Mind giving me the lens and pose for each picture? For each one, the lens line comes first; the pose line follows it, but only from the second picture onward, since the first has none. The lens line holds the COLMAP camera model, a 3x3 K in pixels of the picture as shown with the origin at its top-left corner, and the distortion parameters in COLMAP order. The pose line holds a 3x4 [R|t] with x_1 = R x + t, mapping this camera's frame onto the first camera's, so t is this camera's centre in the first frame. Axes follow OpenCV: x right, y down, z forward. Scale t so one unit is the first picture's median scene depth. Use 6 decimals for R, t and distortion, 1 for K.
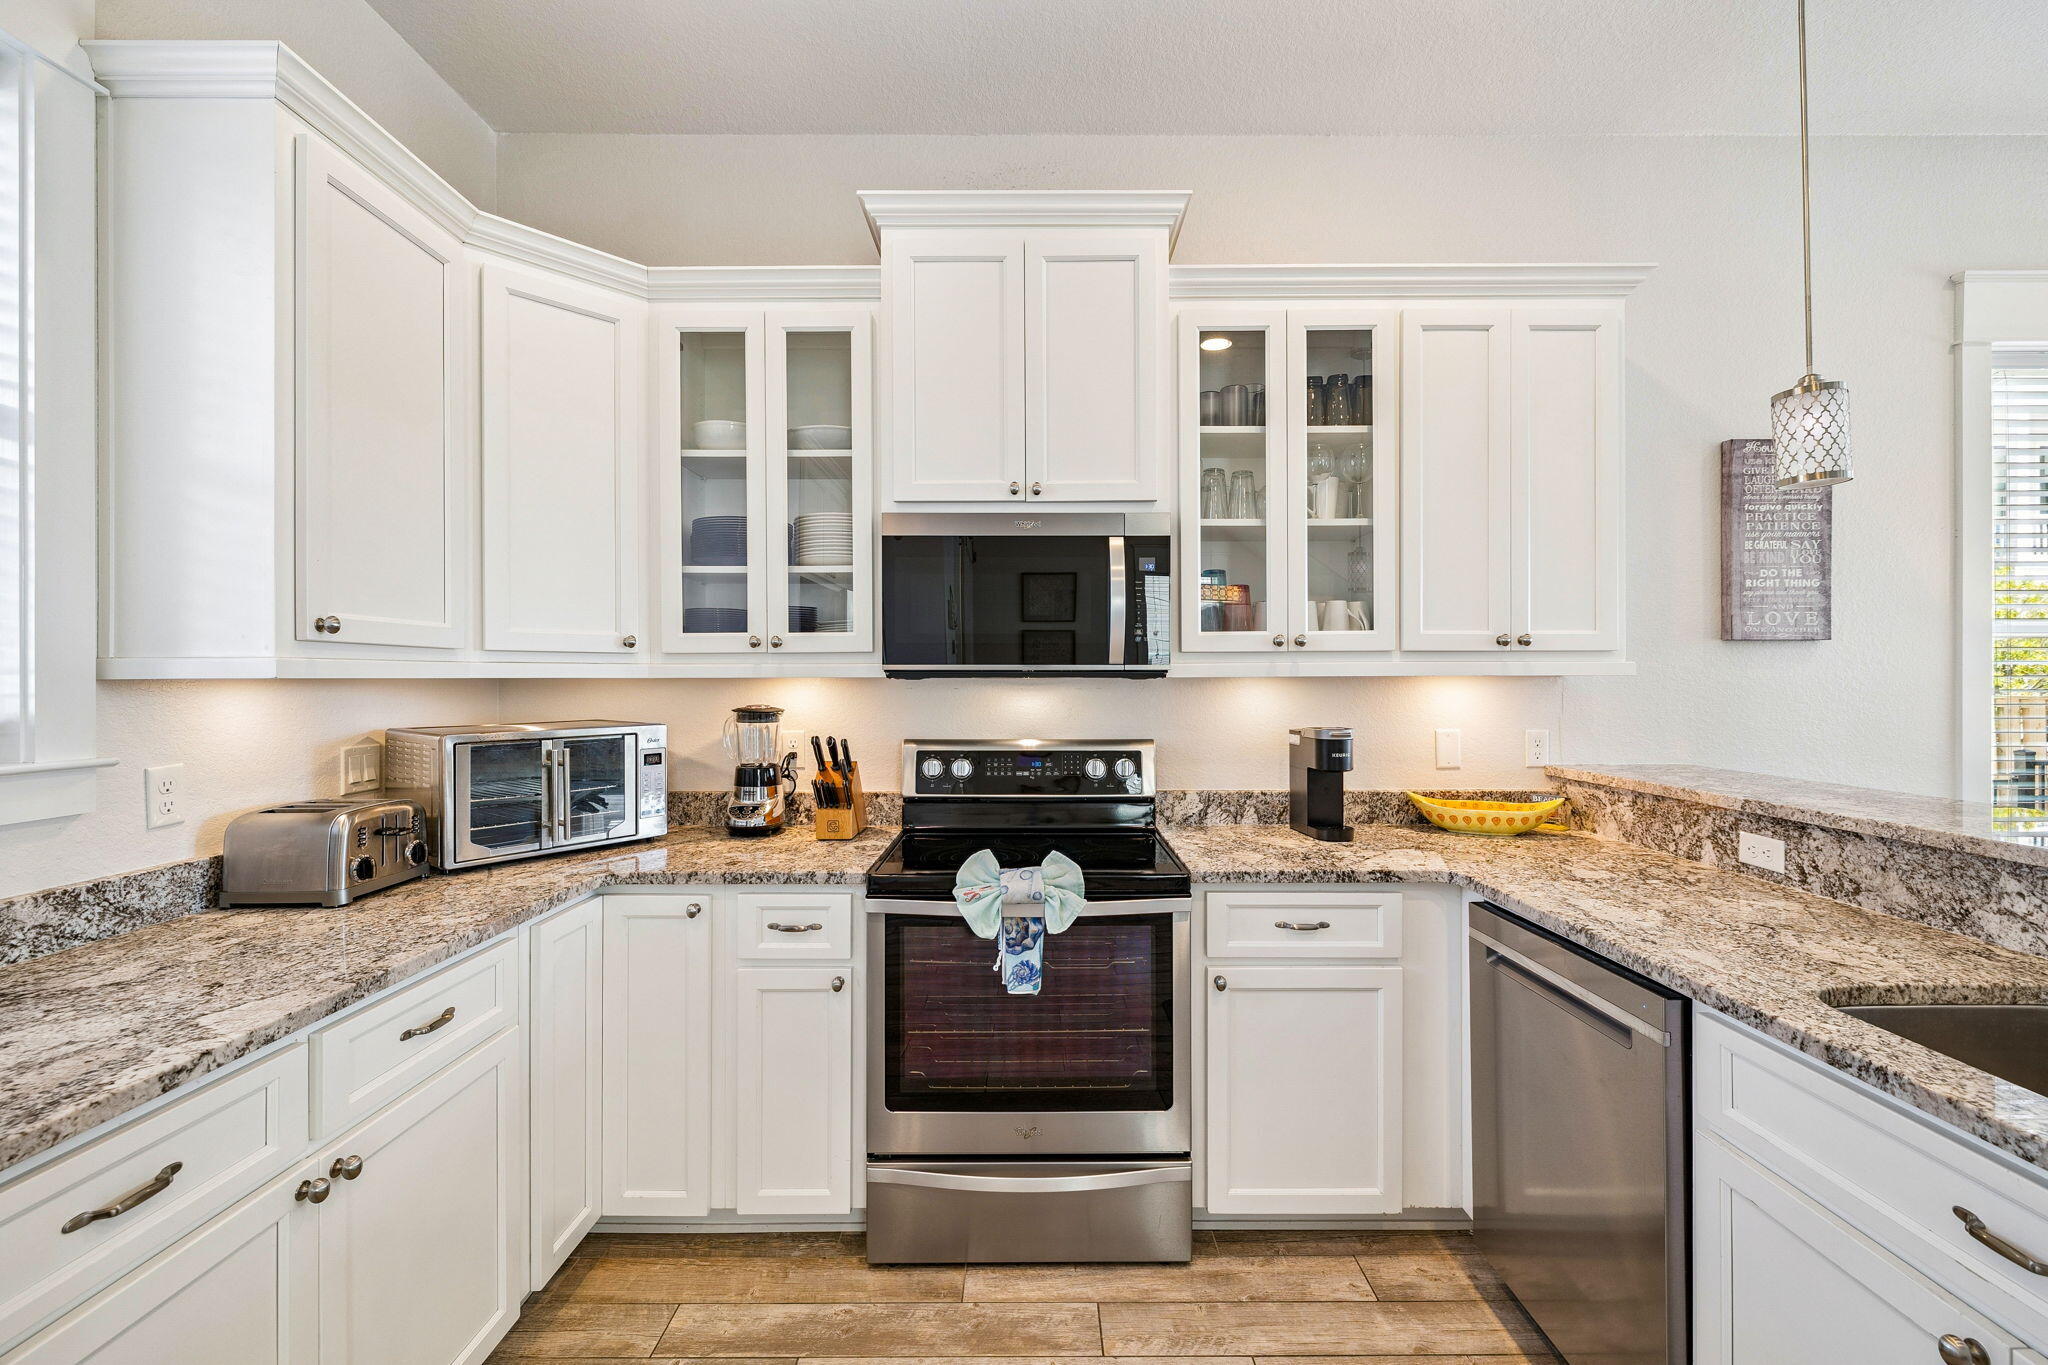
lens RADIAL K [[863.8, 0, 1035.2], [0, 863.8, 677.1], [0, 0, 1]] dist [-0.000872, 0.000668]
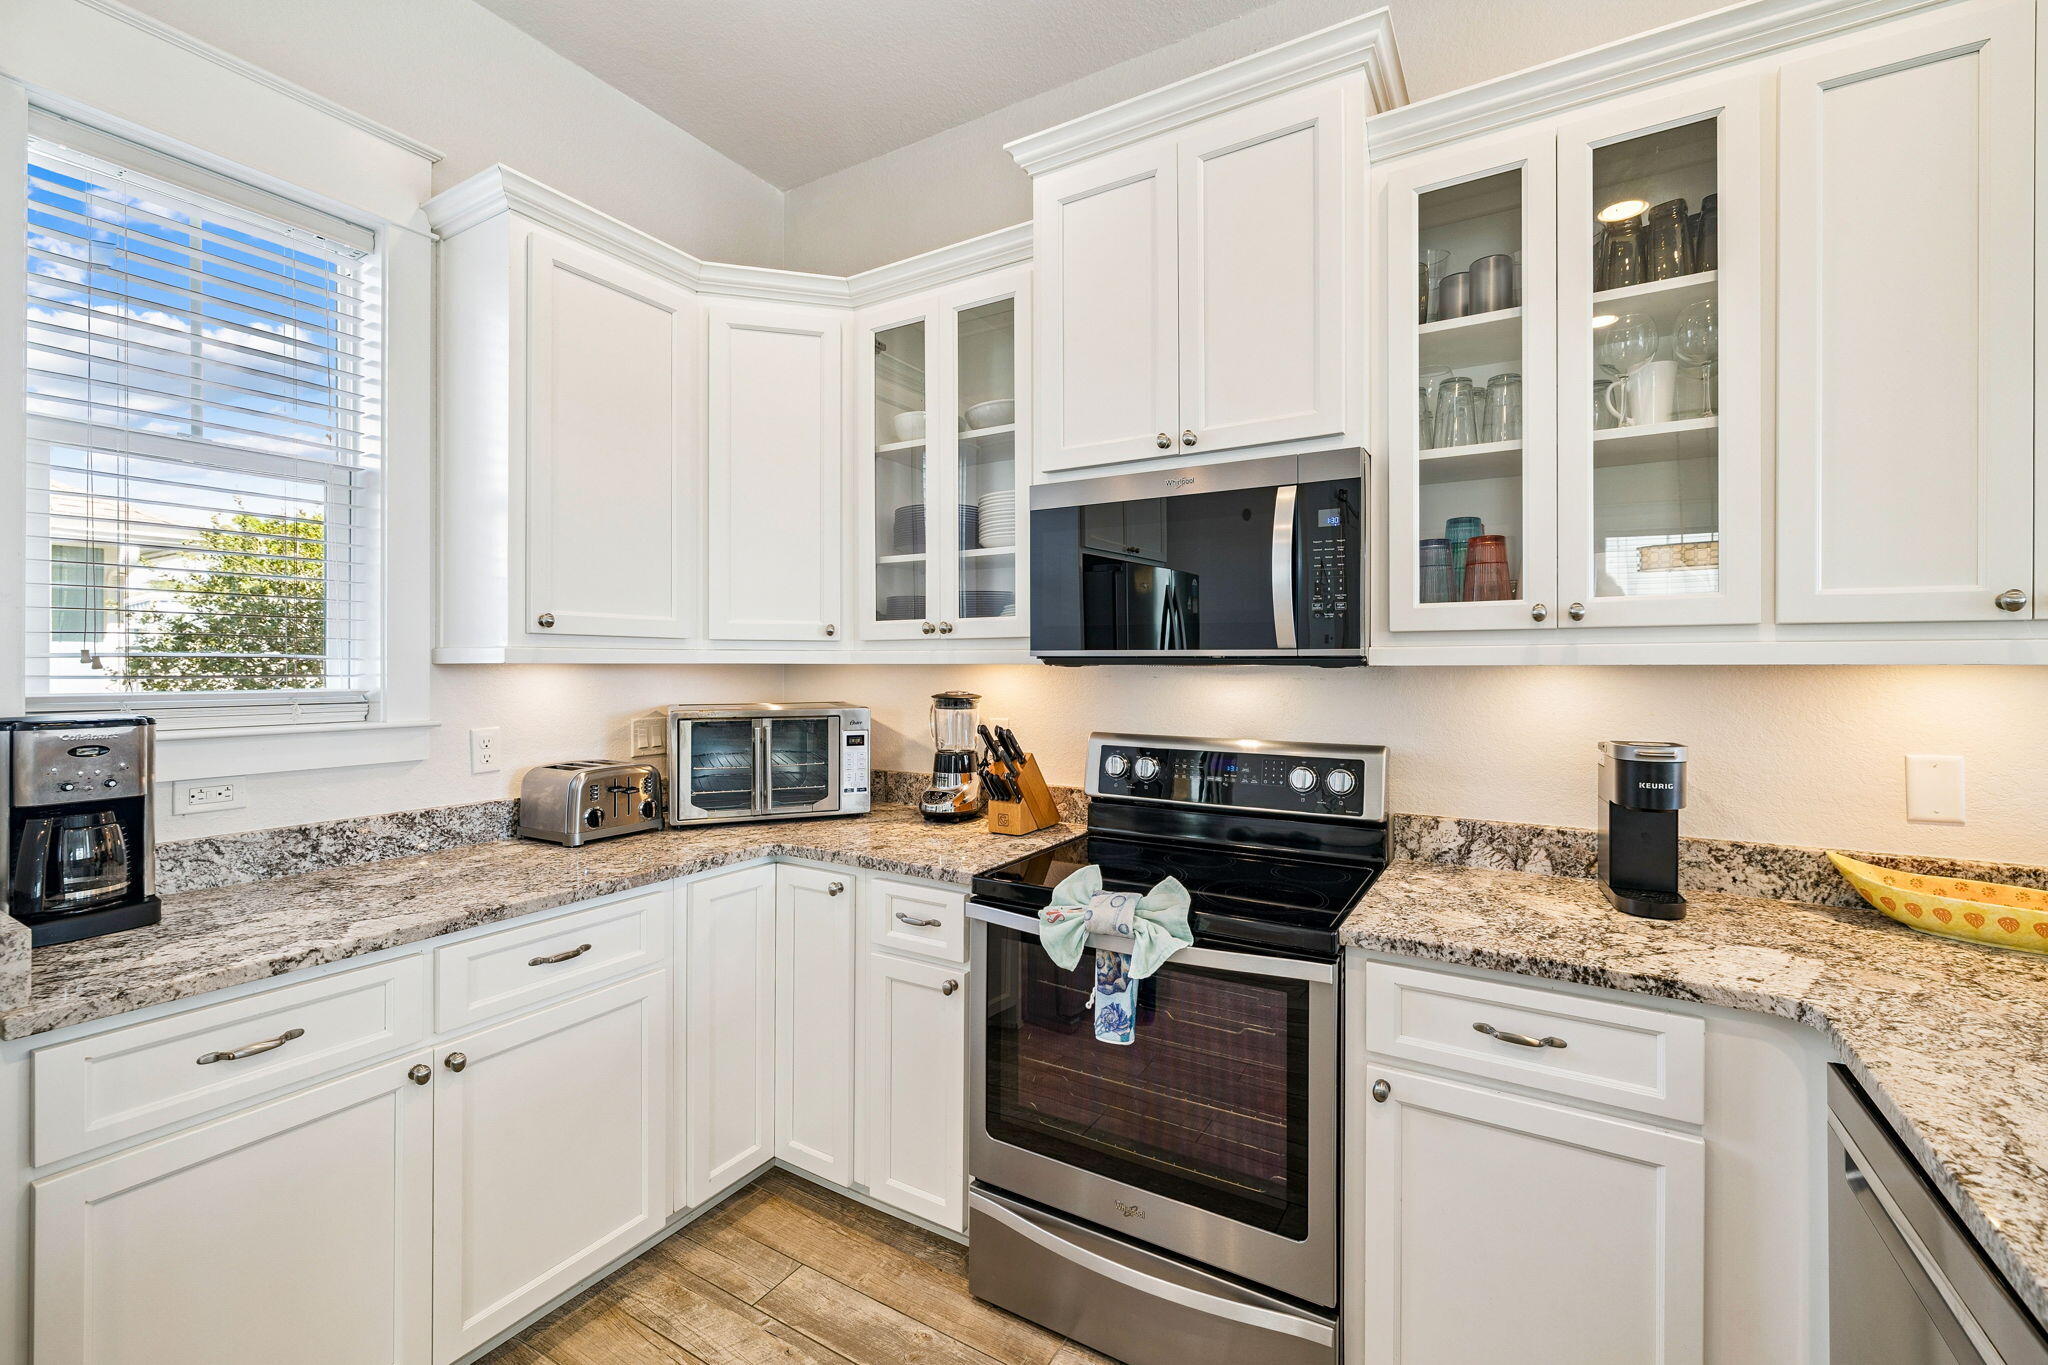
lens RADIAL K [[863.8, 0, 1021.0], [0, 863.8, 664.3], [0, 0, 1]] dist [-0.000872, 0.000668]
pose [[0.856456, 0.003766, -0.516207, 0.292426], [-0.003311, 0.999993, 0.001803, -0.001238], [0.516210, 0.000165, 0.856462, 0.202799]]
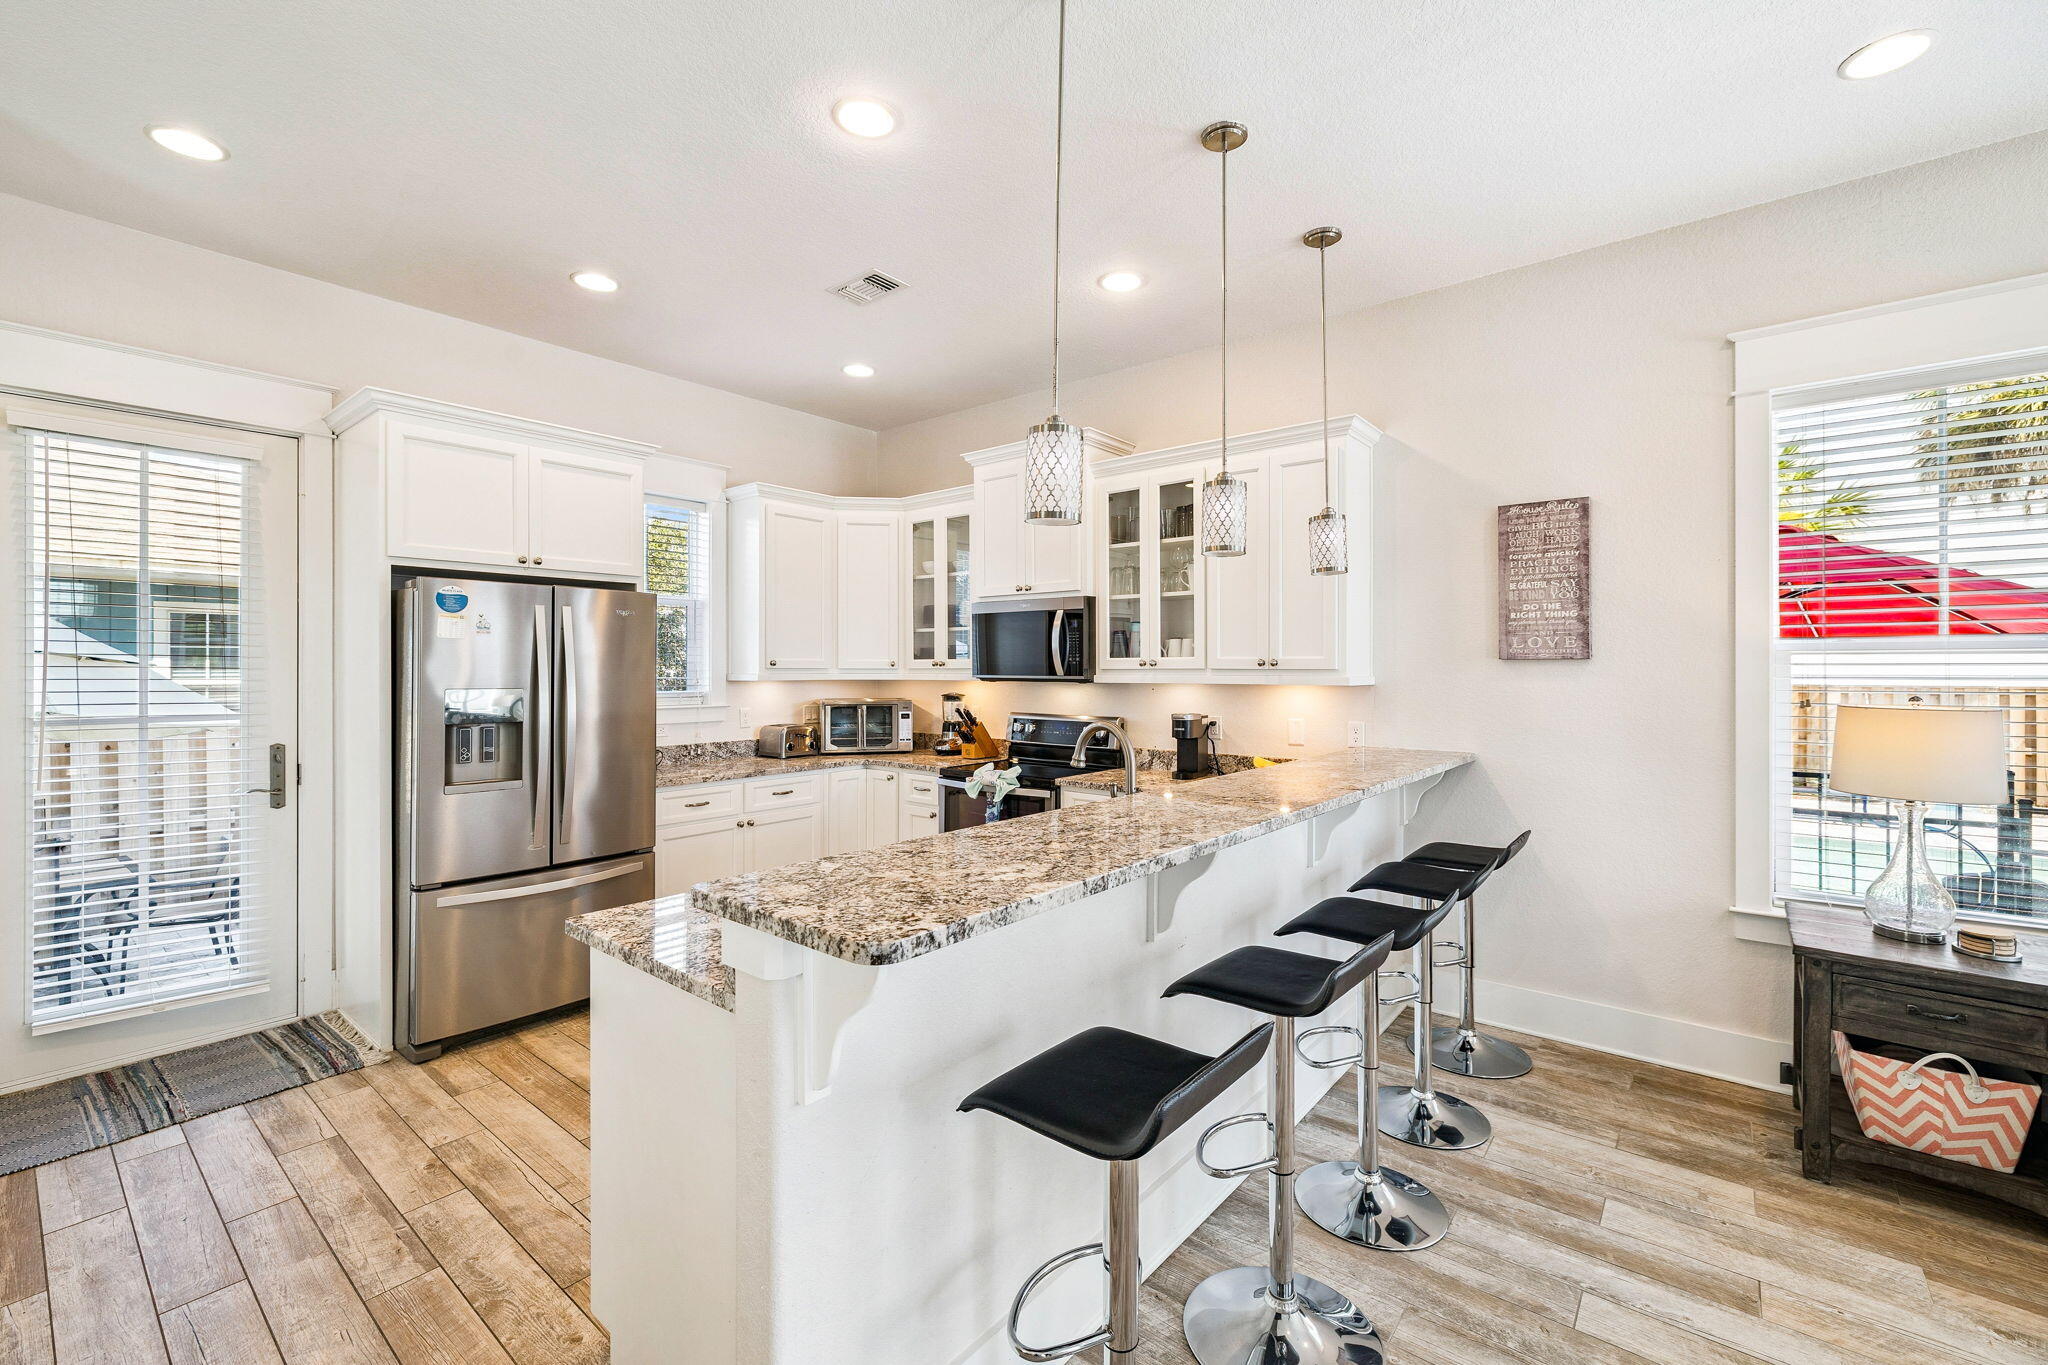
lens RADIAL K [[863.8, 0, 1021.1], [0, 863.8, 669.8], [0, 0, 1]] dist [-0.000872, 0.000668]
pose [[0.767751, 0.005217, -0.640727, 1.269678], [-0.000253, 0.999969, 0.007839, -0.043687], [0.640749, -0.005856, 0.767728, -0.544713]]
